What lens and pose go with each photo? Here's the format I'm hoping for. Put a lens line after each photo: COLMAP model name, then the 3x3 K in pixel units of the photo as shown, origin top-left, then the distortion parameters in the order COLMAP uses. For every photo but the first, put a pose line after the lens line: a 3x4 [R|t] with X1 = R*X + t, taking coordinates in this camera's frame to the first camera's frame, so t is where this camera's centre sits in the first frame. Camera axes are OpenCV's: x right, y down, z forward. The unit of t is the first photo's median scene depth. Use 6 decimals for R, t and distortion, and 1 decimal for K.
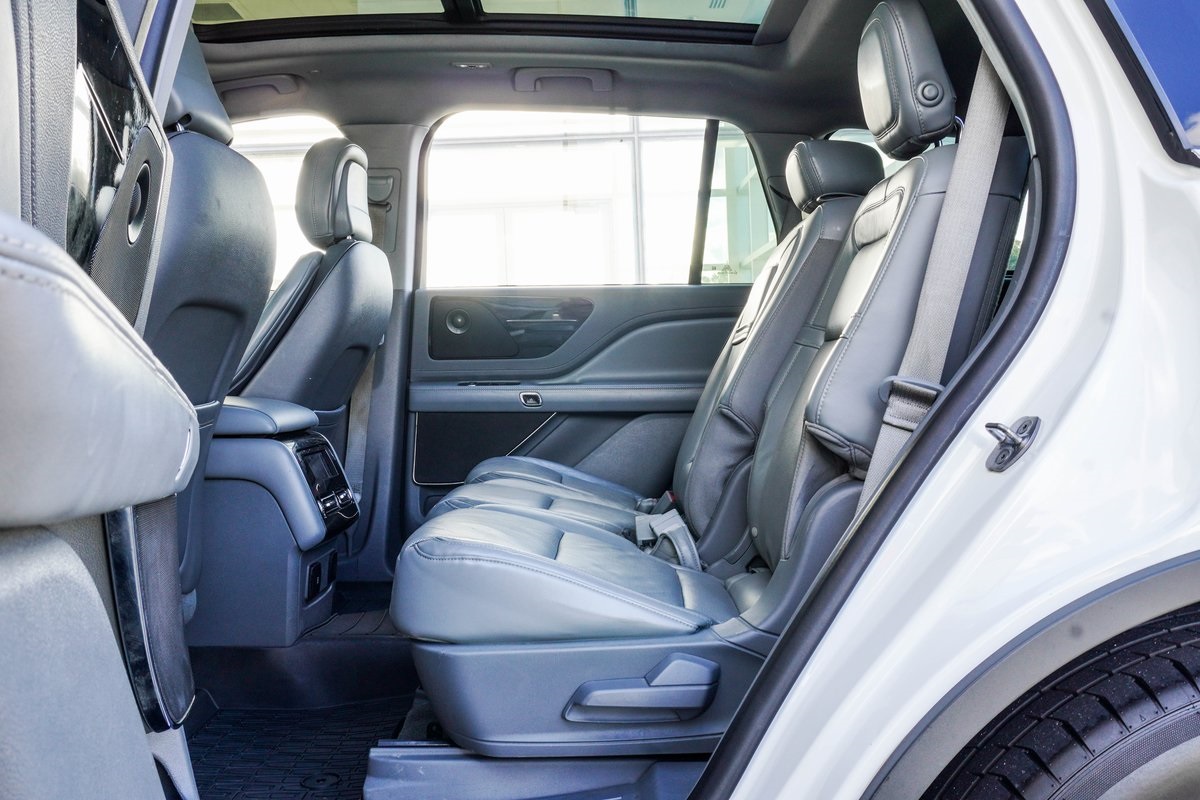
lens RADIAL K [[1117.5, 0, 600.0], [0, 1117.5, 400.0], [0, 0, 1]] dist [-0.008759, -0.006168]
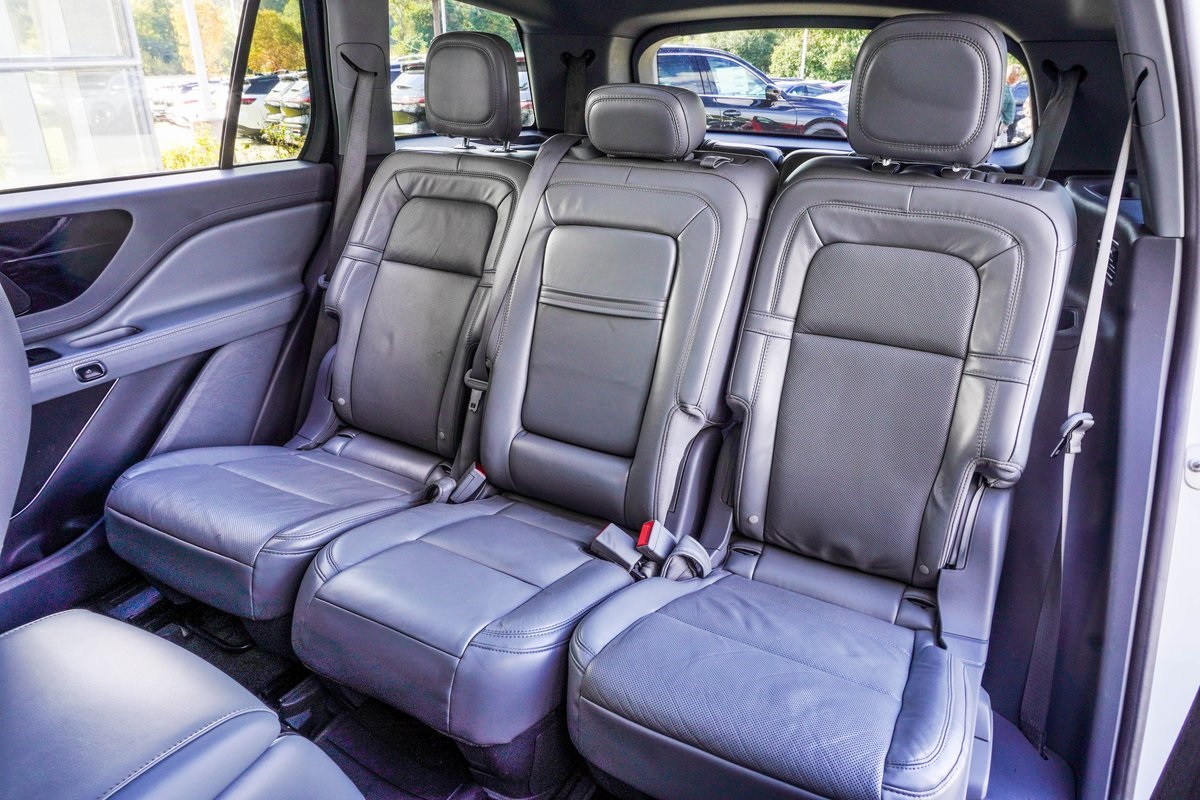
lens RADIAL K [[825.0, 0, 600.0], [0, 825.0, 400.0], [0, 0, 1]] dist [-0.010493, 0.002847]
pose [[0.466310, -0.314489, 0.826832, -0.519720], [-0.006674, 0.933396, 0.358785, -0.256065], [-0.884596, -0.172824, 0.433153, 0.774246]]
